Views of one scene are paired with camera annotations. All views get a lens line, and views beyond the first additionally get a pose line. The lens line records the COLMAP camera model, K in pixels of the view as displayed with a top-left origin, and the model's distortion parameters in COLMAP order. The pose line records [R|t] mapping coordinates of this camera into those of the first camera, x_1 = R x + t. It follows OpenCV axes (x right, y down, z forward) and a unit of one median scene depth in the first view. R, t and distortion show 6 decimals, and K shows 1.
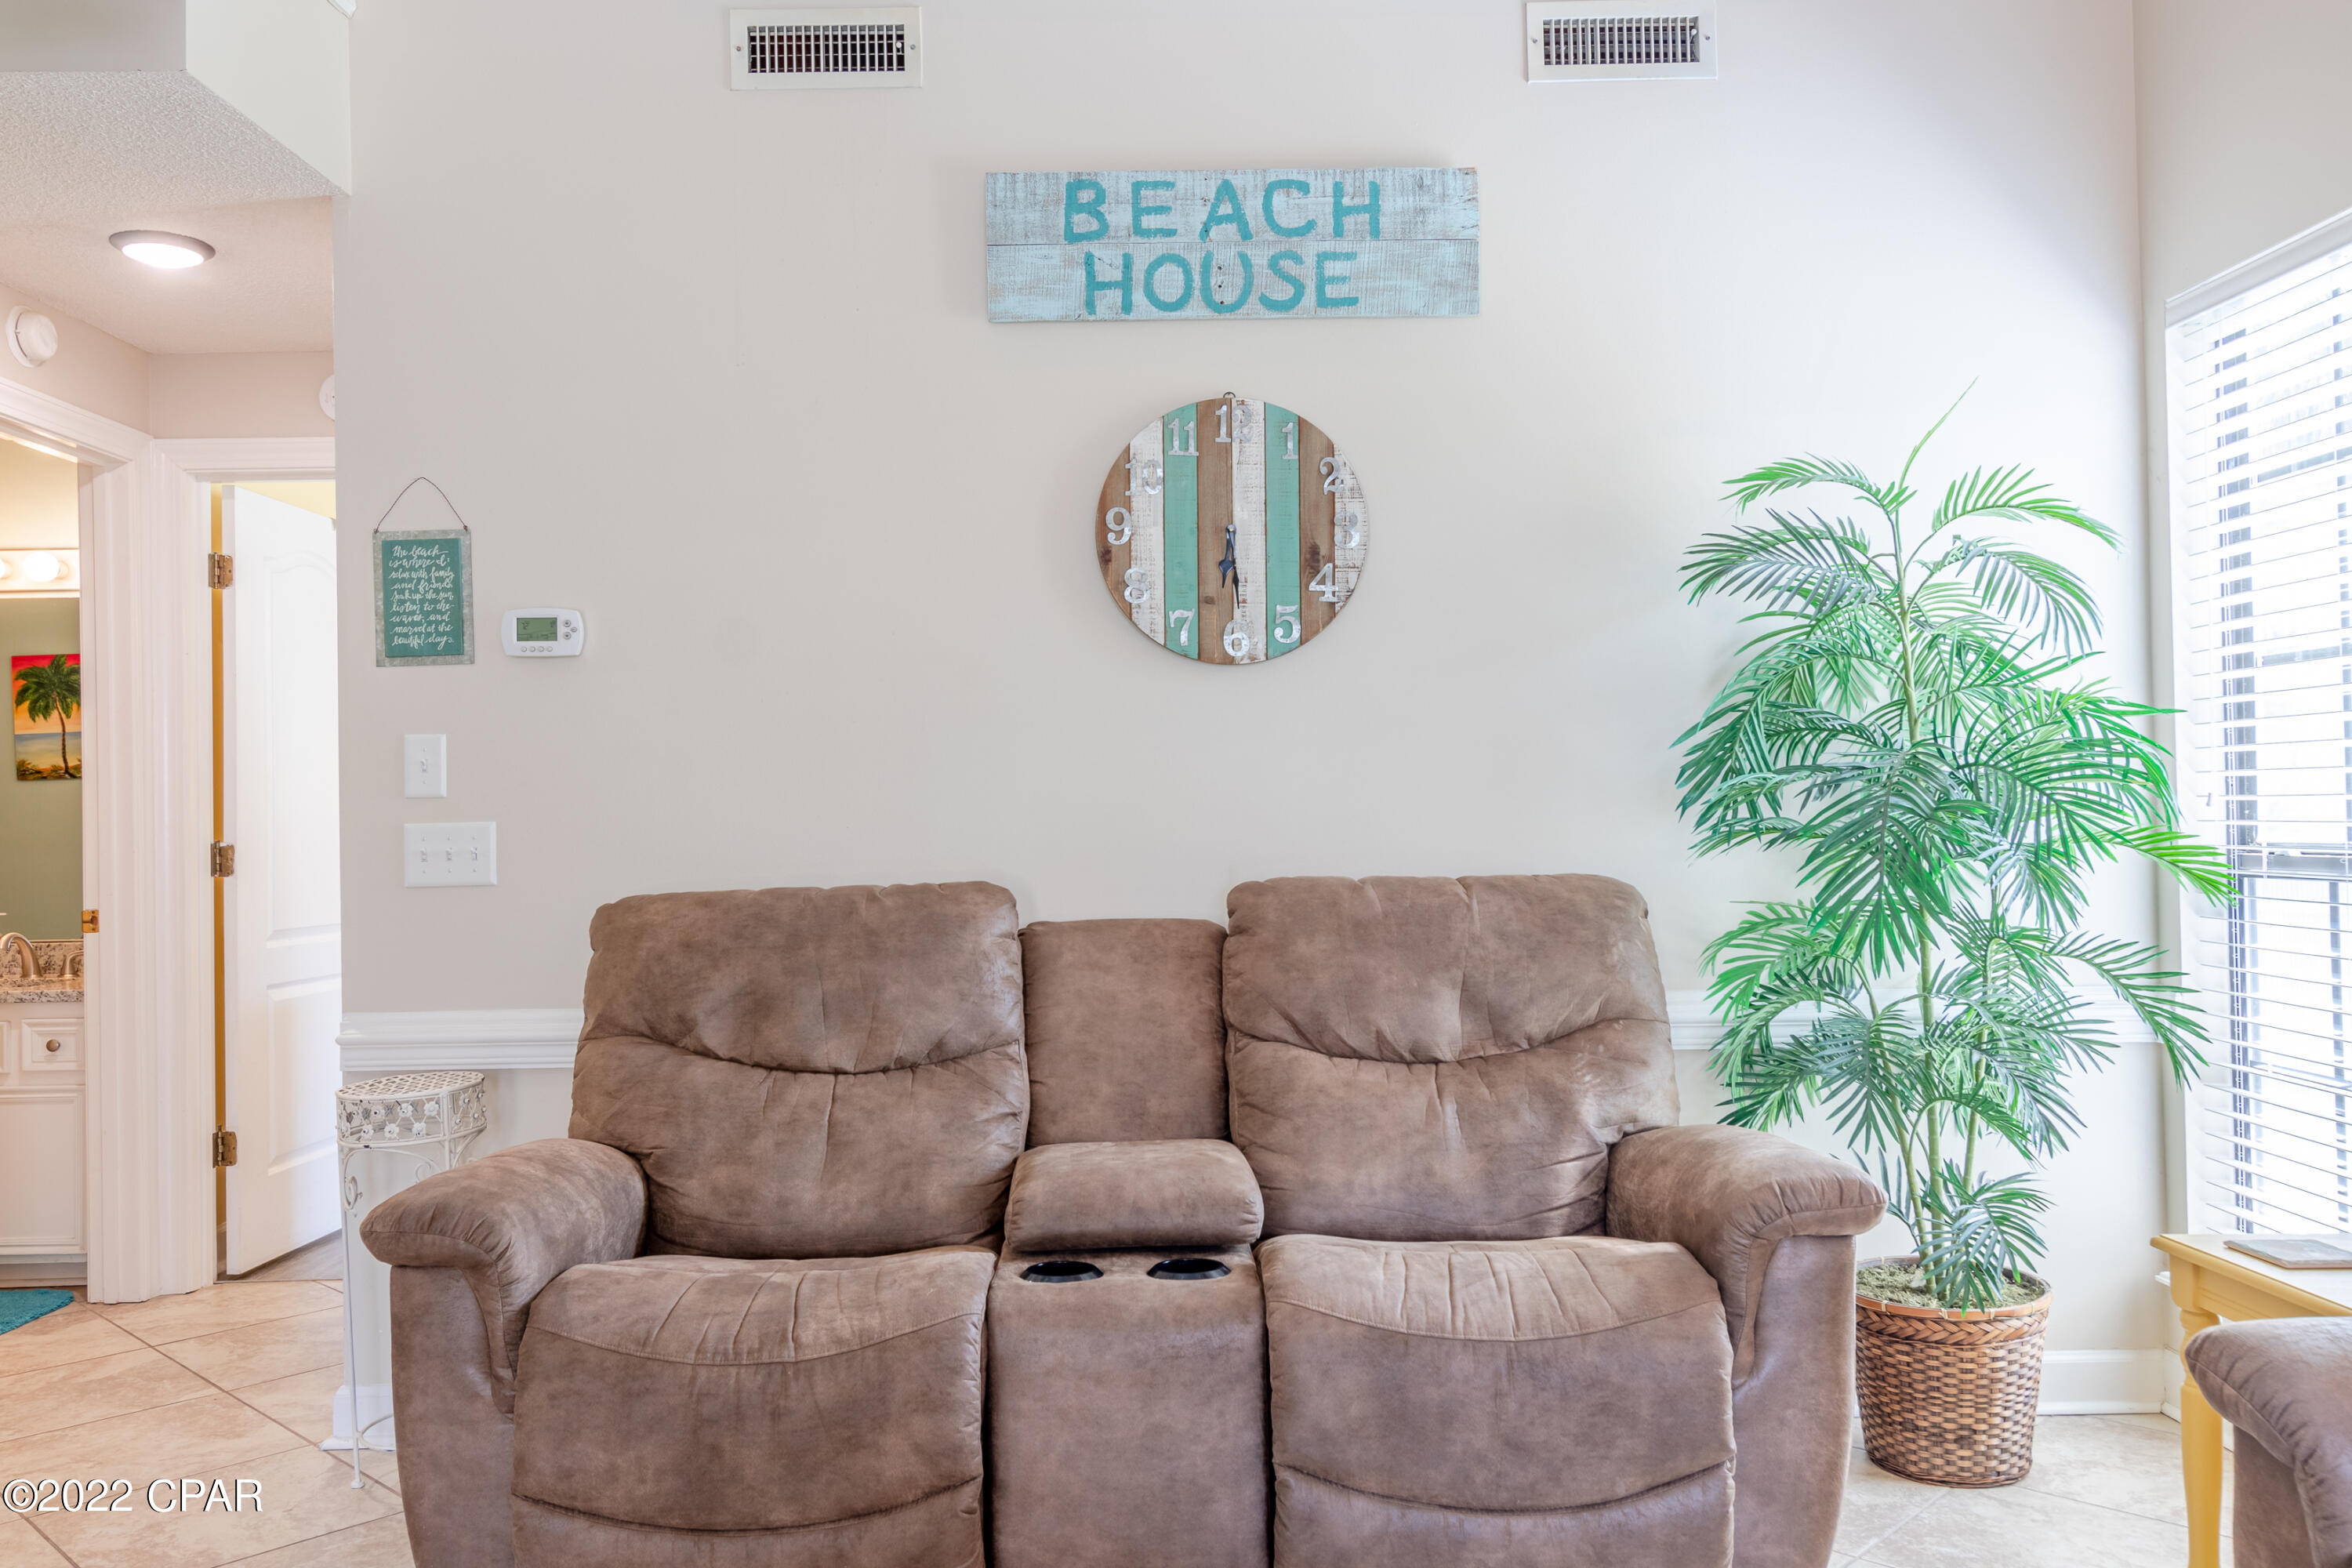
lens RADIAL K [[1781.9, 0, 1156.8], [0, 1781.9, 791.8], [0, 0, 1]] dist [-0.000279, 0.007374]
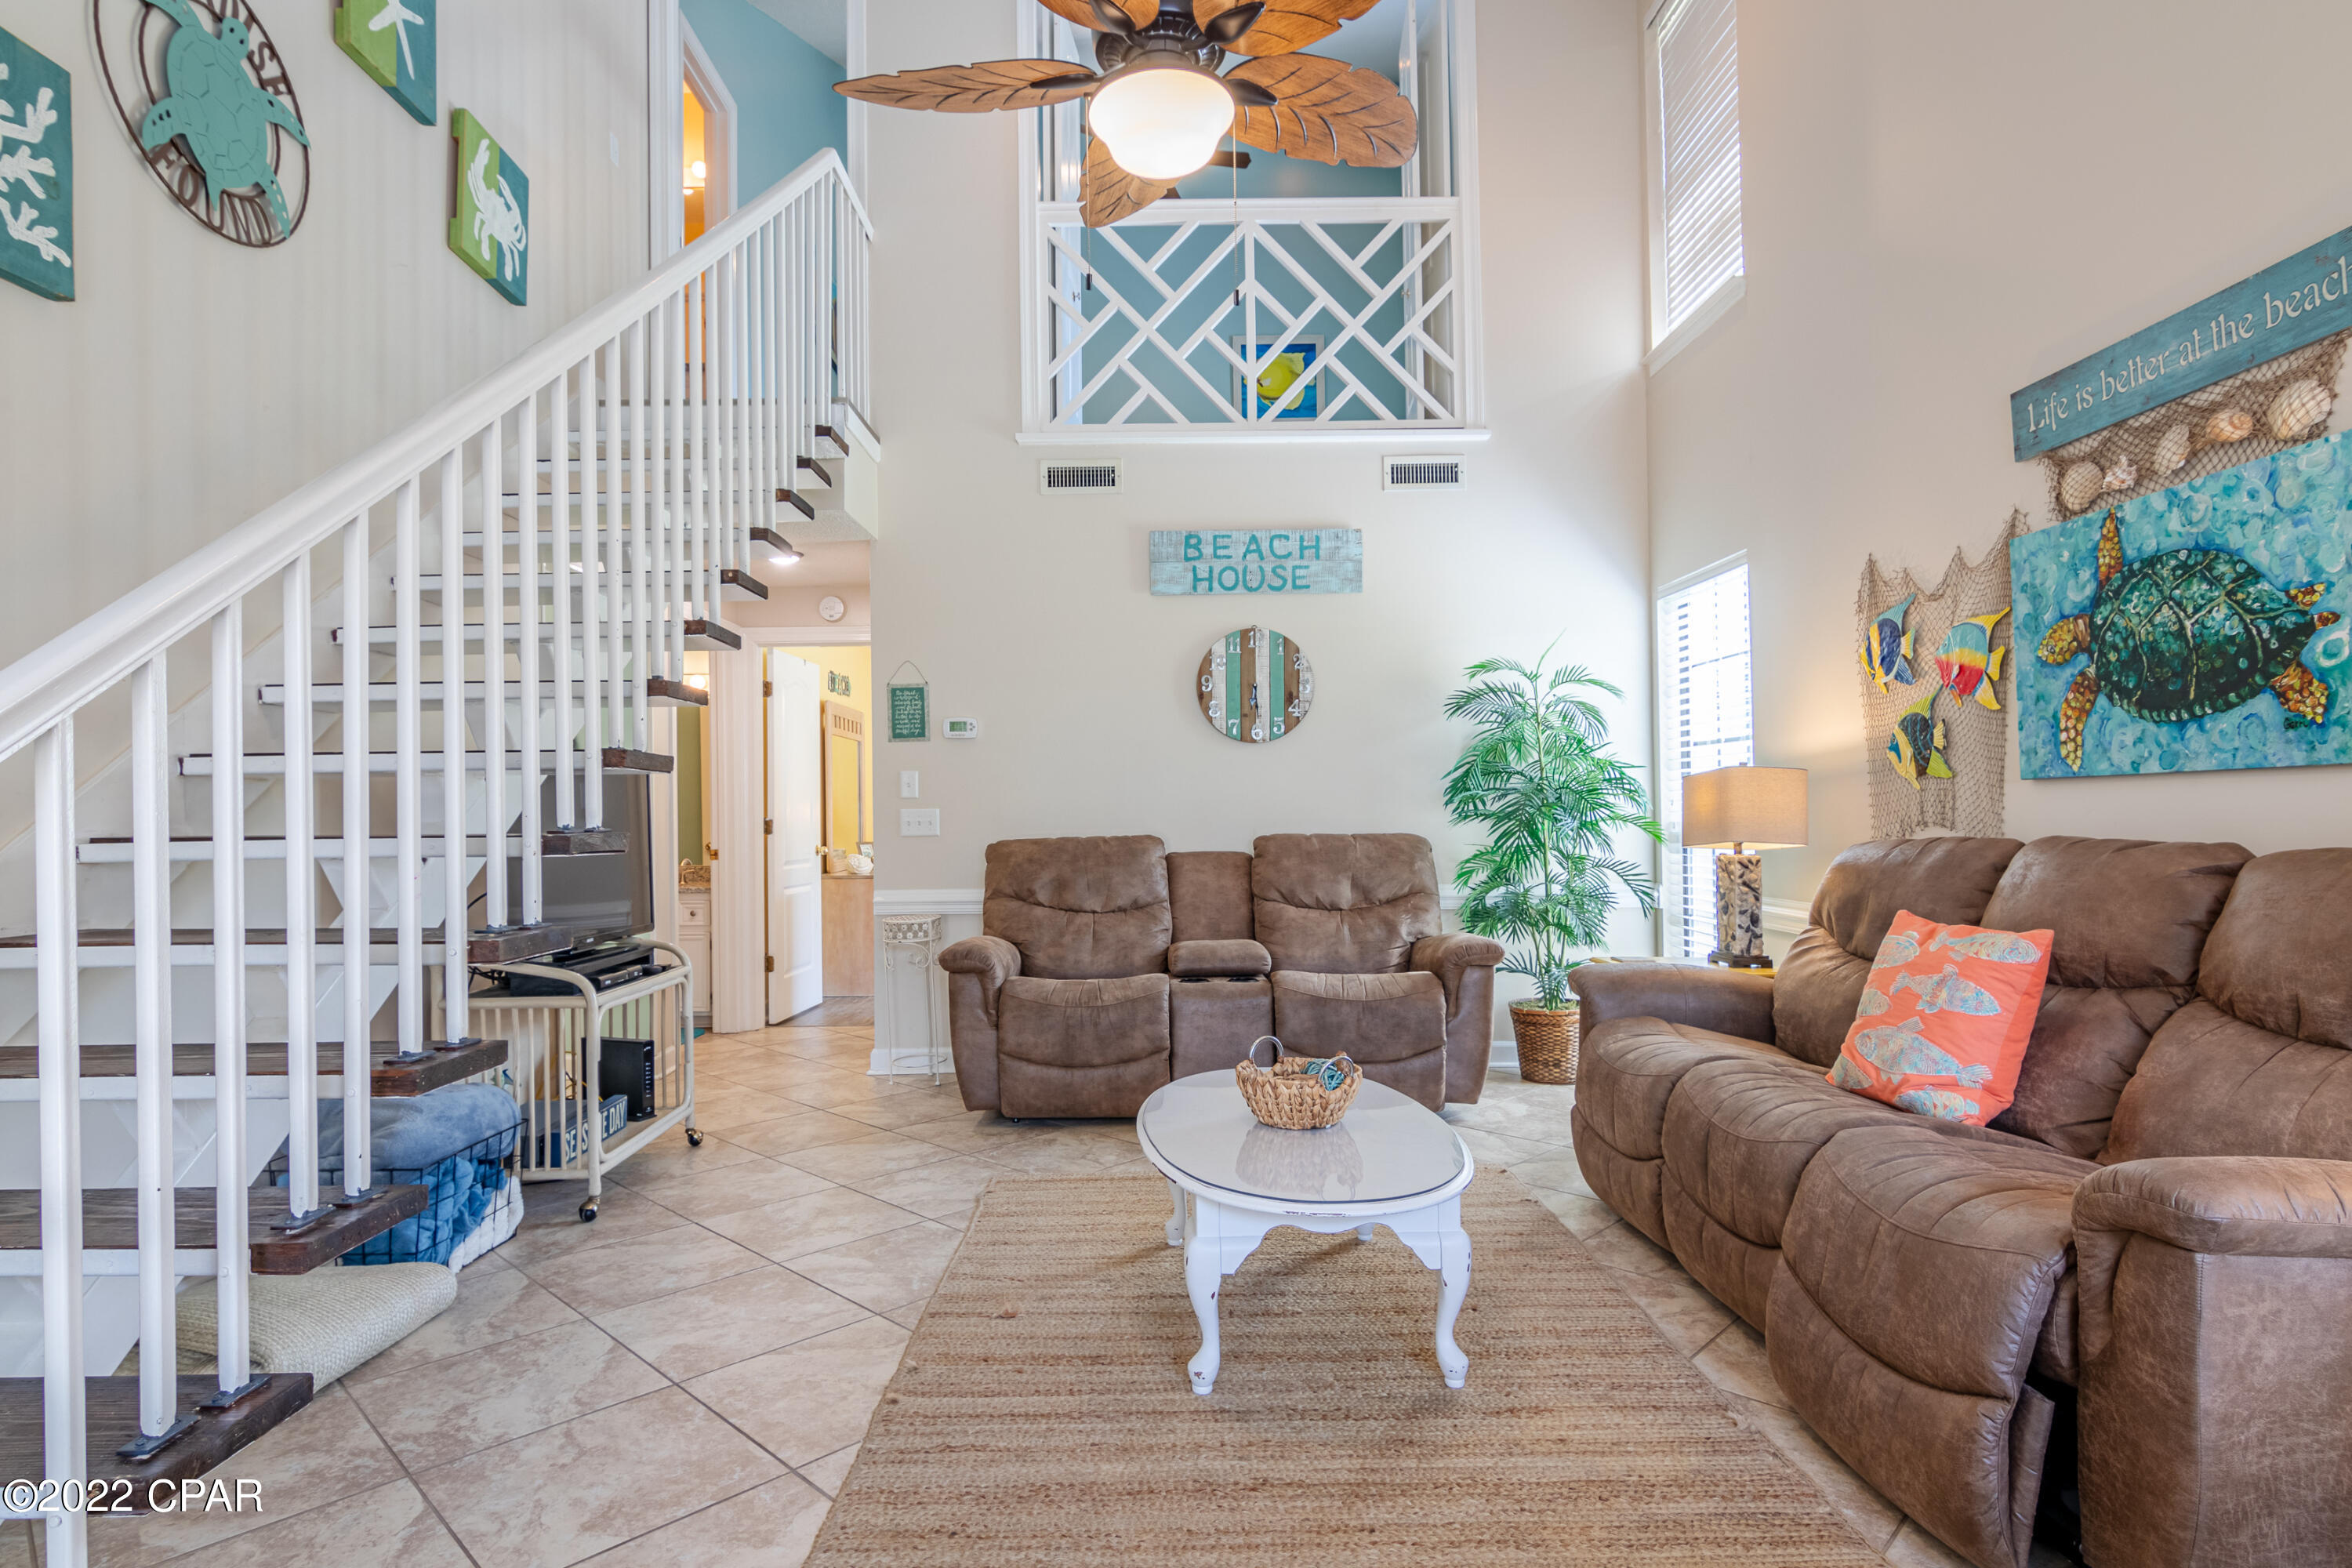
lens RADIAL K [[1265.1, 0, 1159.2], [0, 1265.1, 786.4], [0, 0, 1]] dist [-0.005487, 0.002307]
pose [[0.999964, 0.004926, -0.006838, -0.076194], [-0.004963, 0.999973, -0.005356, -0.005262], [0.006811, 0.005389, 0.999962, -0.695664]]
